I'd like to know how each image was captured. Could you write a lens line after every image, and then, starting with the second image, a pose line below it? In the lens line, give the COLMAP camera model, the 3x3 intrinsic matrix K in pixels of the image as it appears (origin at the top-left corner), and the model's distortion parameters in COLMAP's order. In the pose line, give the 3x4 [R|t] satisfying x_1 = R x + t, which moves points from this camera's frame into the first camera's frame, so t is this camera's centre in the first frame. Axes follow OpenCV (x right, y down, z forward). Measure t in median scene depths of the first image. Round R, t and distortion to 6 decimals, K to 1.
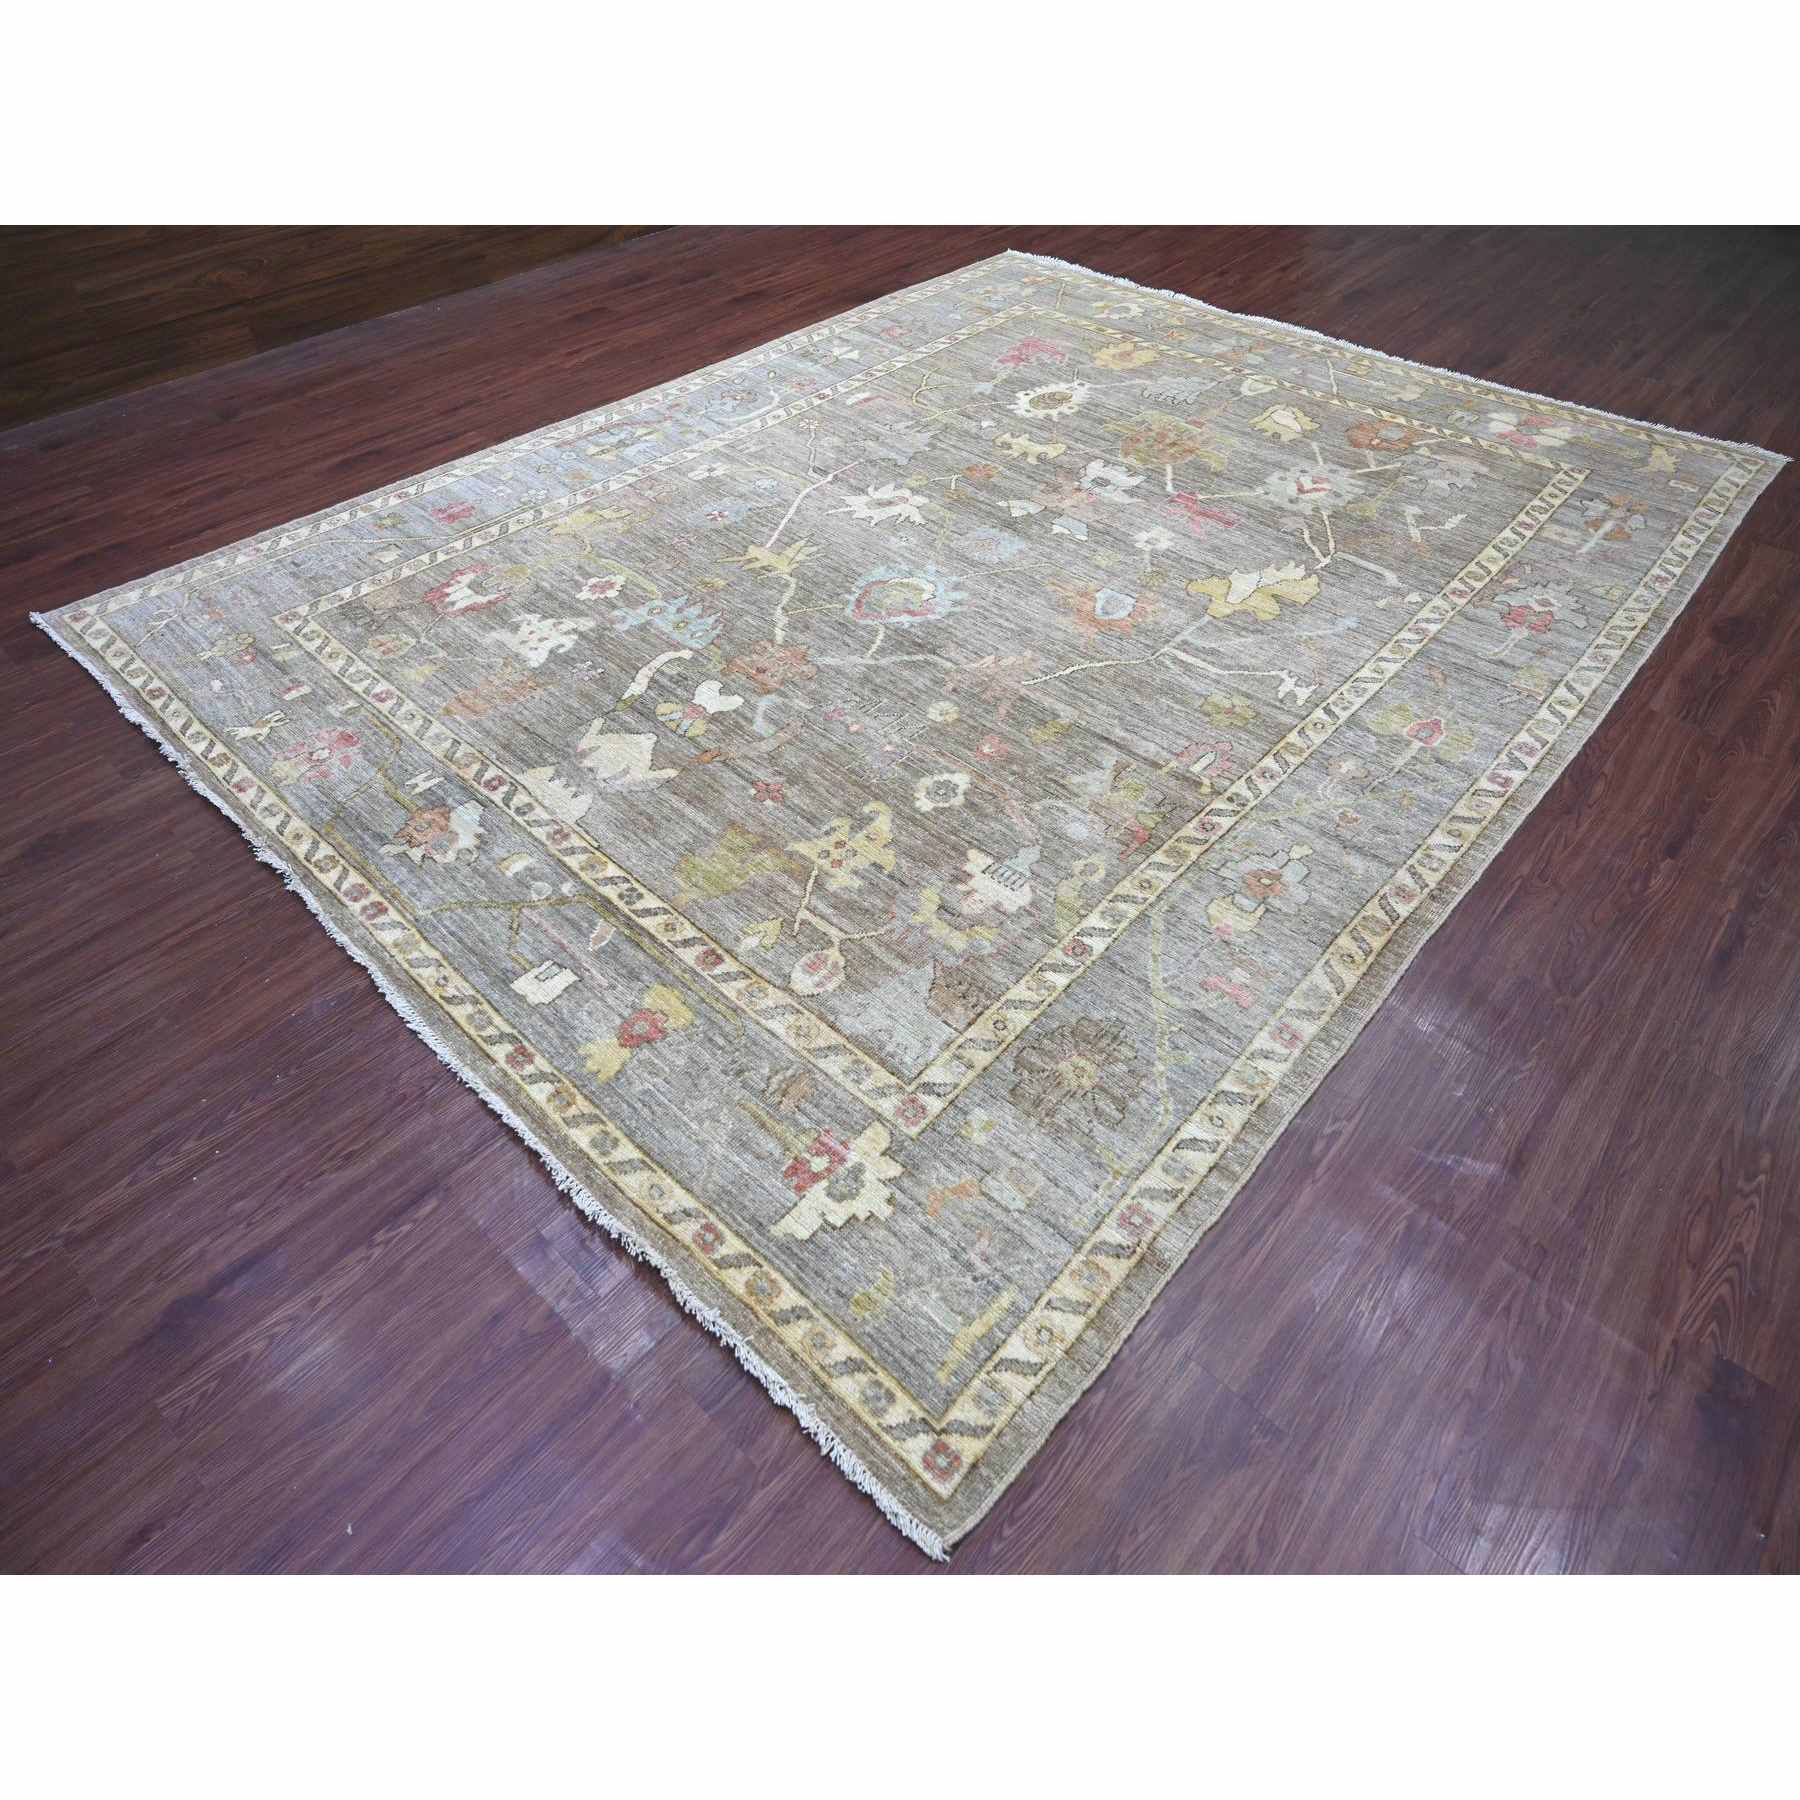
lens RADIAL K [[1073.7, 0, 900.0], [0, 1073.7, 900.0], [0, 0, 1]] dist [-0.007067, -0.000282]
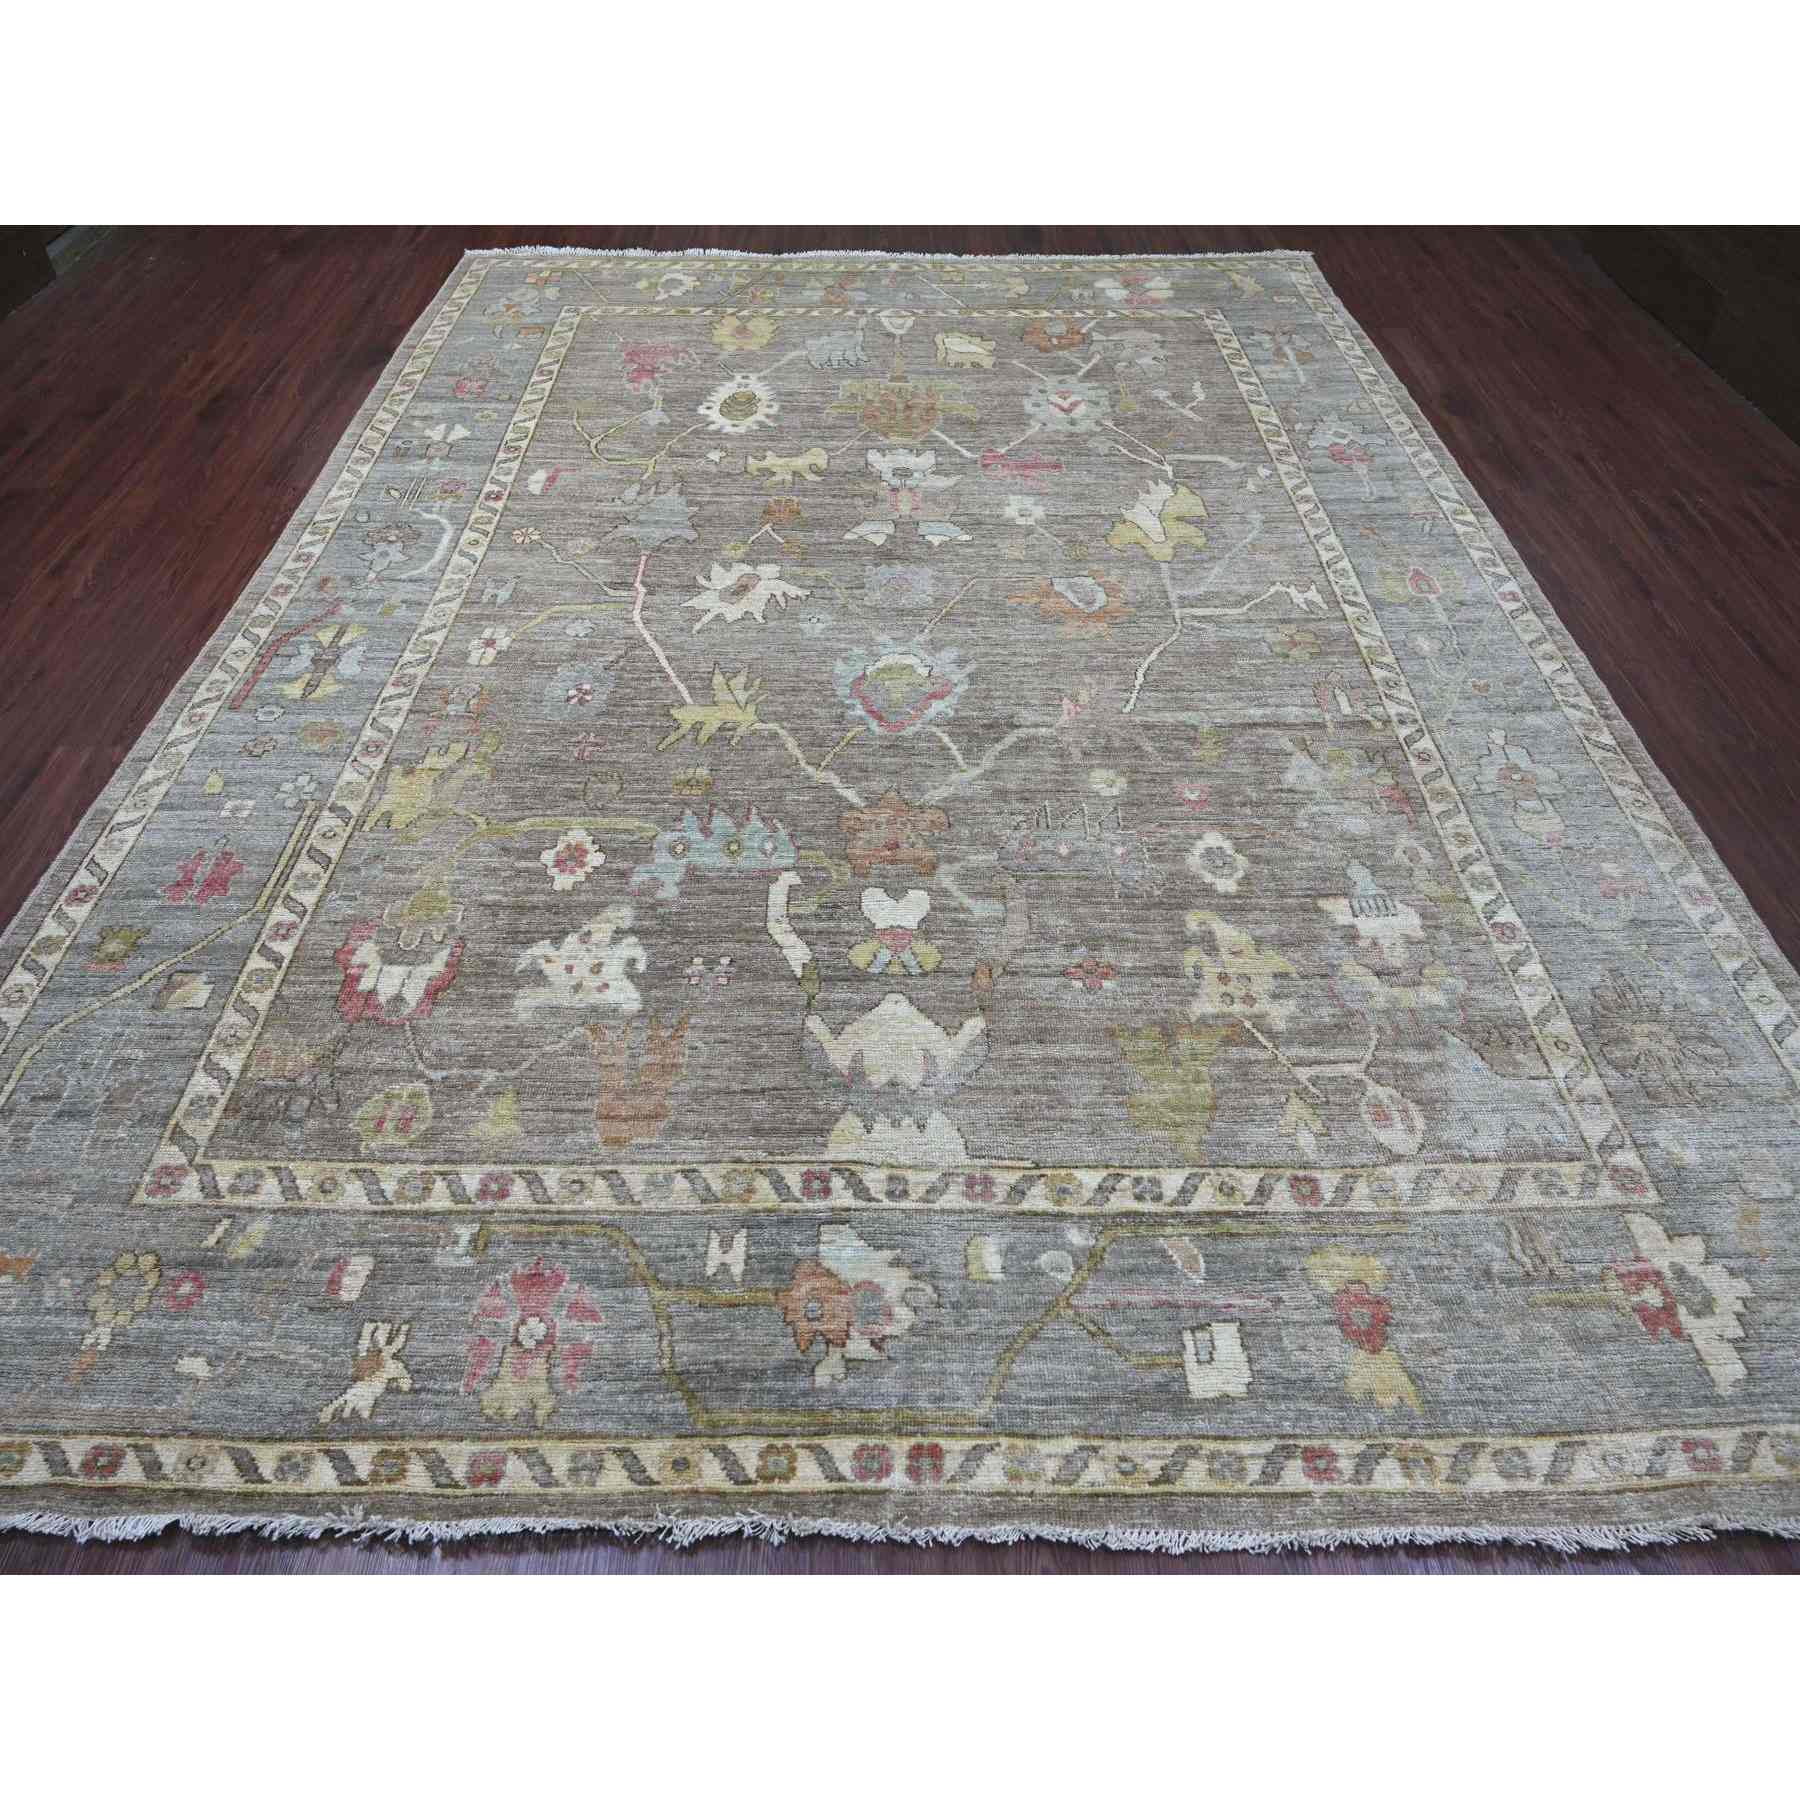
lens RADIAL K [[1073.7, 0, 900.0], [0, 1073.7, 900.0], [0, 0, 1]] dist [-0.007067, -0.000282]
pose [[0.730731, -0.516860, 0.445967, -0.470609], [0.491783, 0.851649, 0.181230, -0.307184], [-0.473478, 0.086889, 0.876510, 0.318669]]
